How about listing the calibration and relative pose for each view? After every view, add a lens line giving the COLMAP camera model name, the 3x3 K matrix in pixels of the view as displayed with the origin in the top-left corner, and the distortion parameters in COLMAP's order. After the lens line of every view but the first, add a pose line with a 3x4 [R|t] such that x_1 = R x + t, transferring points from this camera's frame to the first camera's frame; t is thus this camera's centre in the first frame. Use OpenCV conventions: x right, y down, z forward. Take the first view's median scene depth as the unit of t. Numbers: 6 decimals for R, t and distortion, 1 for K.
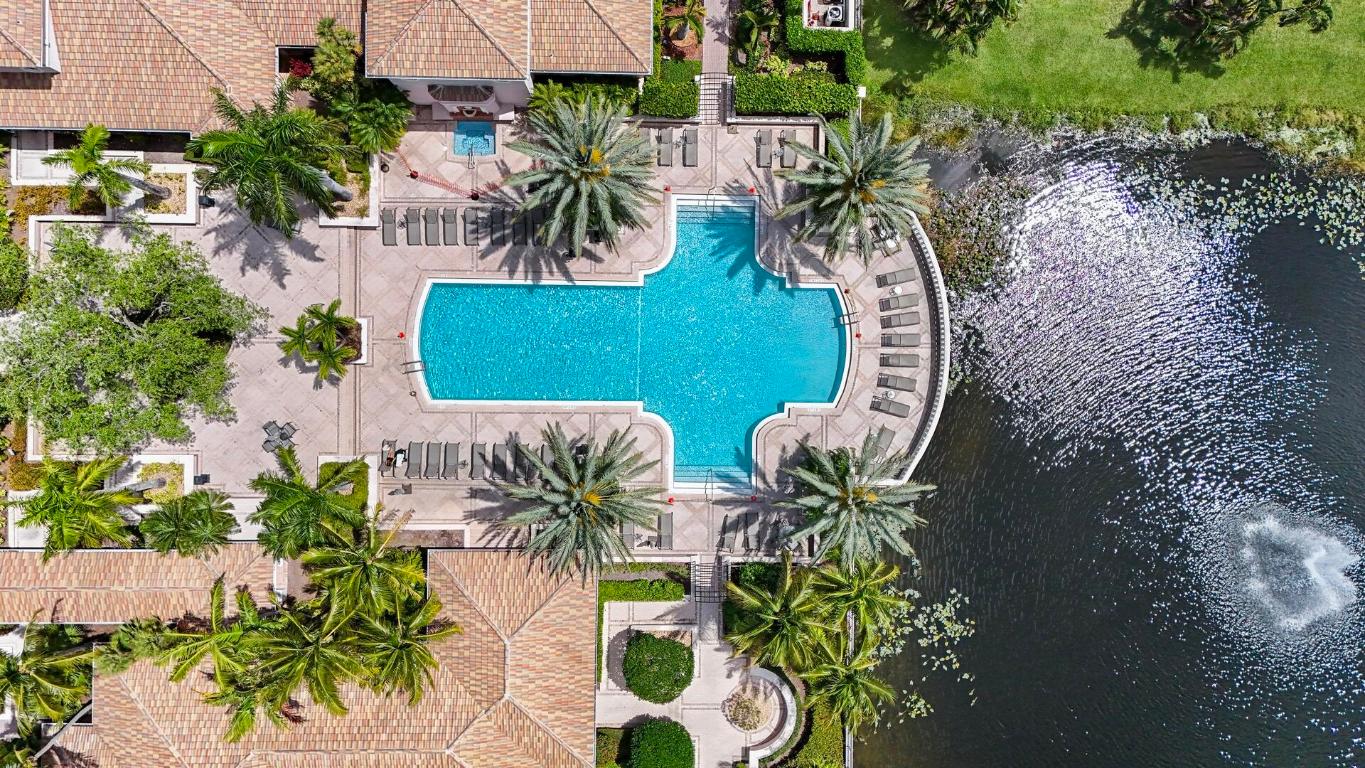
lens RADIAL K [[999.4, 0, 682.5], [0, 999.4, 384.0], [0, 0, 1]] dist [0.082733, -0.095573]
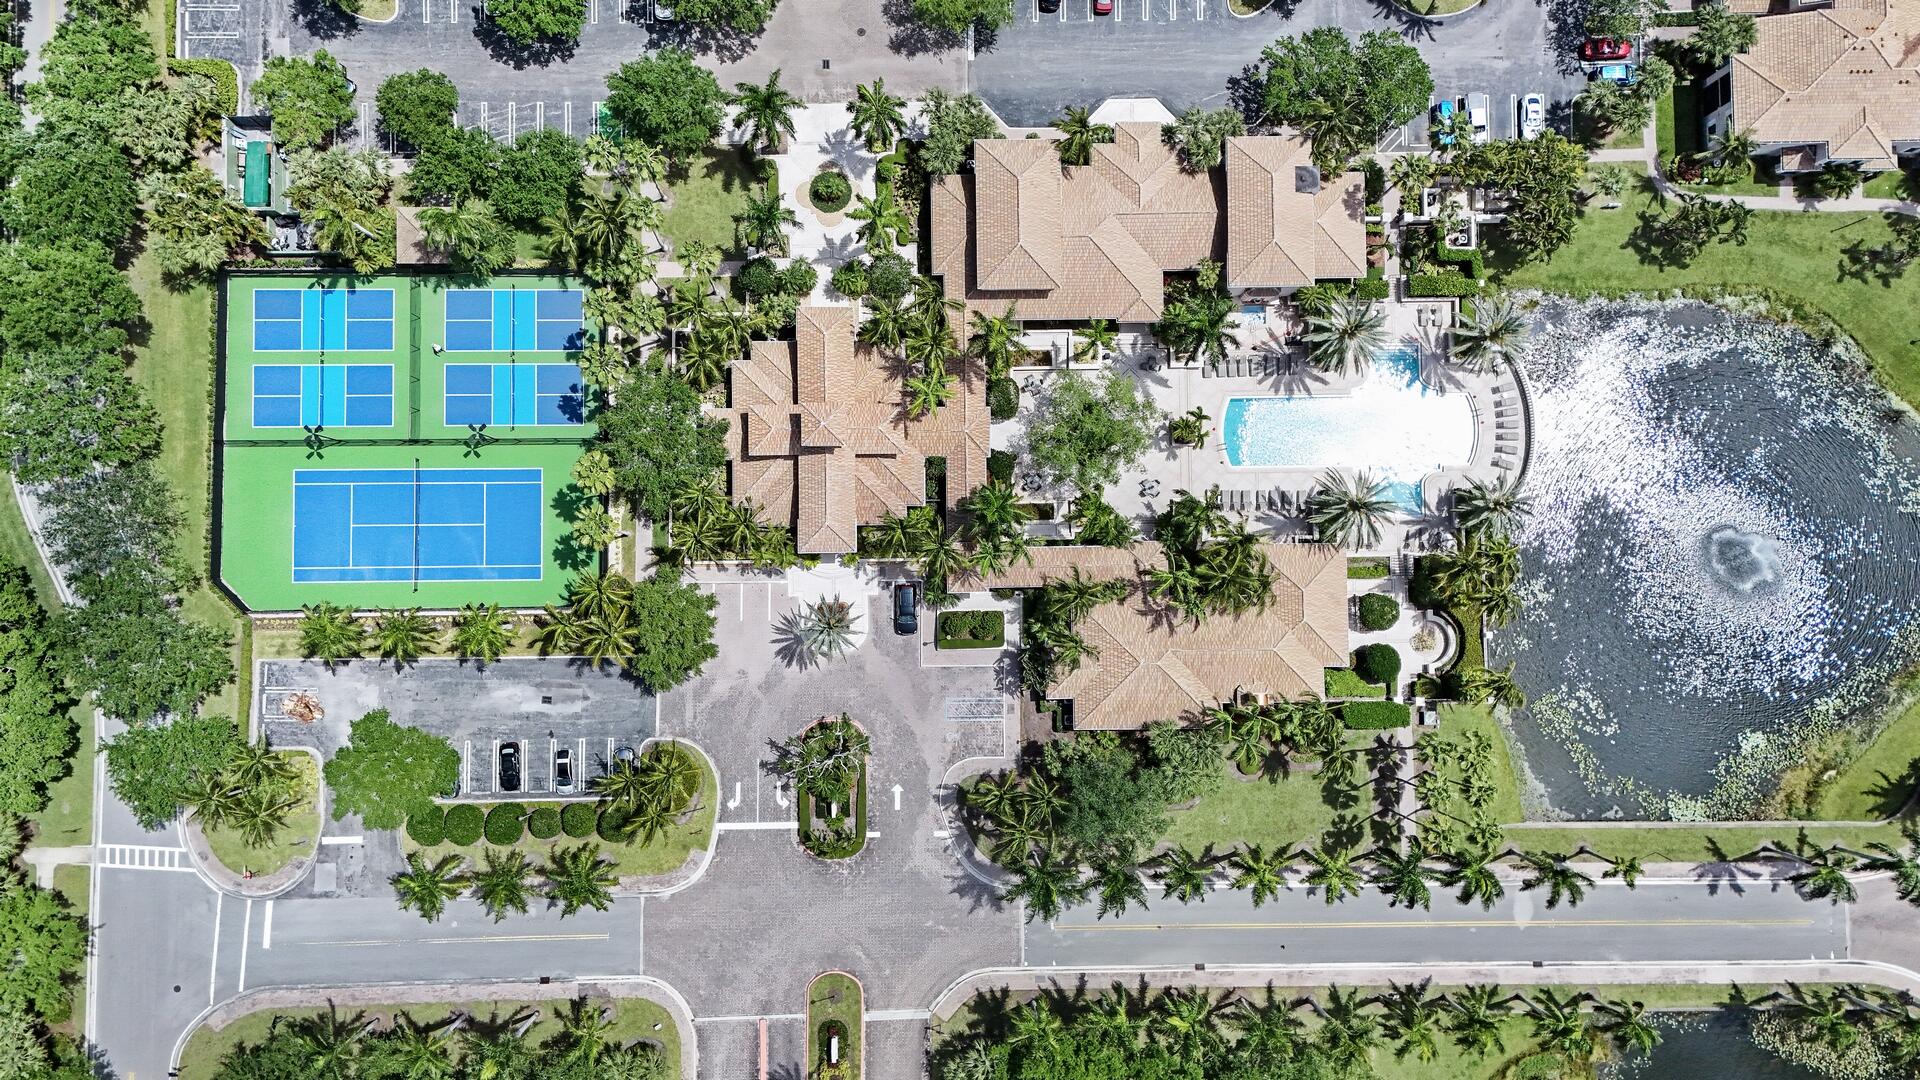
lens RADIAL K [[1405.7, 0, 960.0], [0, 1405.7, 540.0], [0, 0, 1]] dist [0.082733, -0.095573]
pose [[0.999739, -0.022716, -0.002263, -0.714405], [0.022581, 0.998594, -0.047950, 0.247592], [0.003349, 0.047886, 0.998847, -1.411964]]
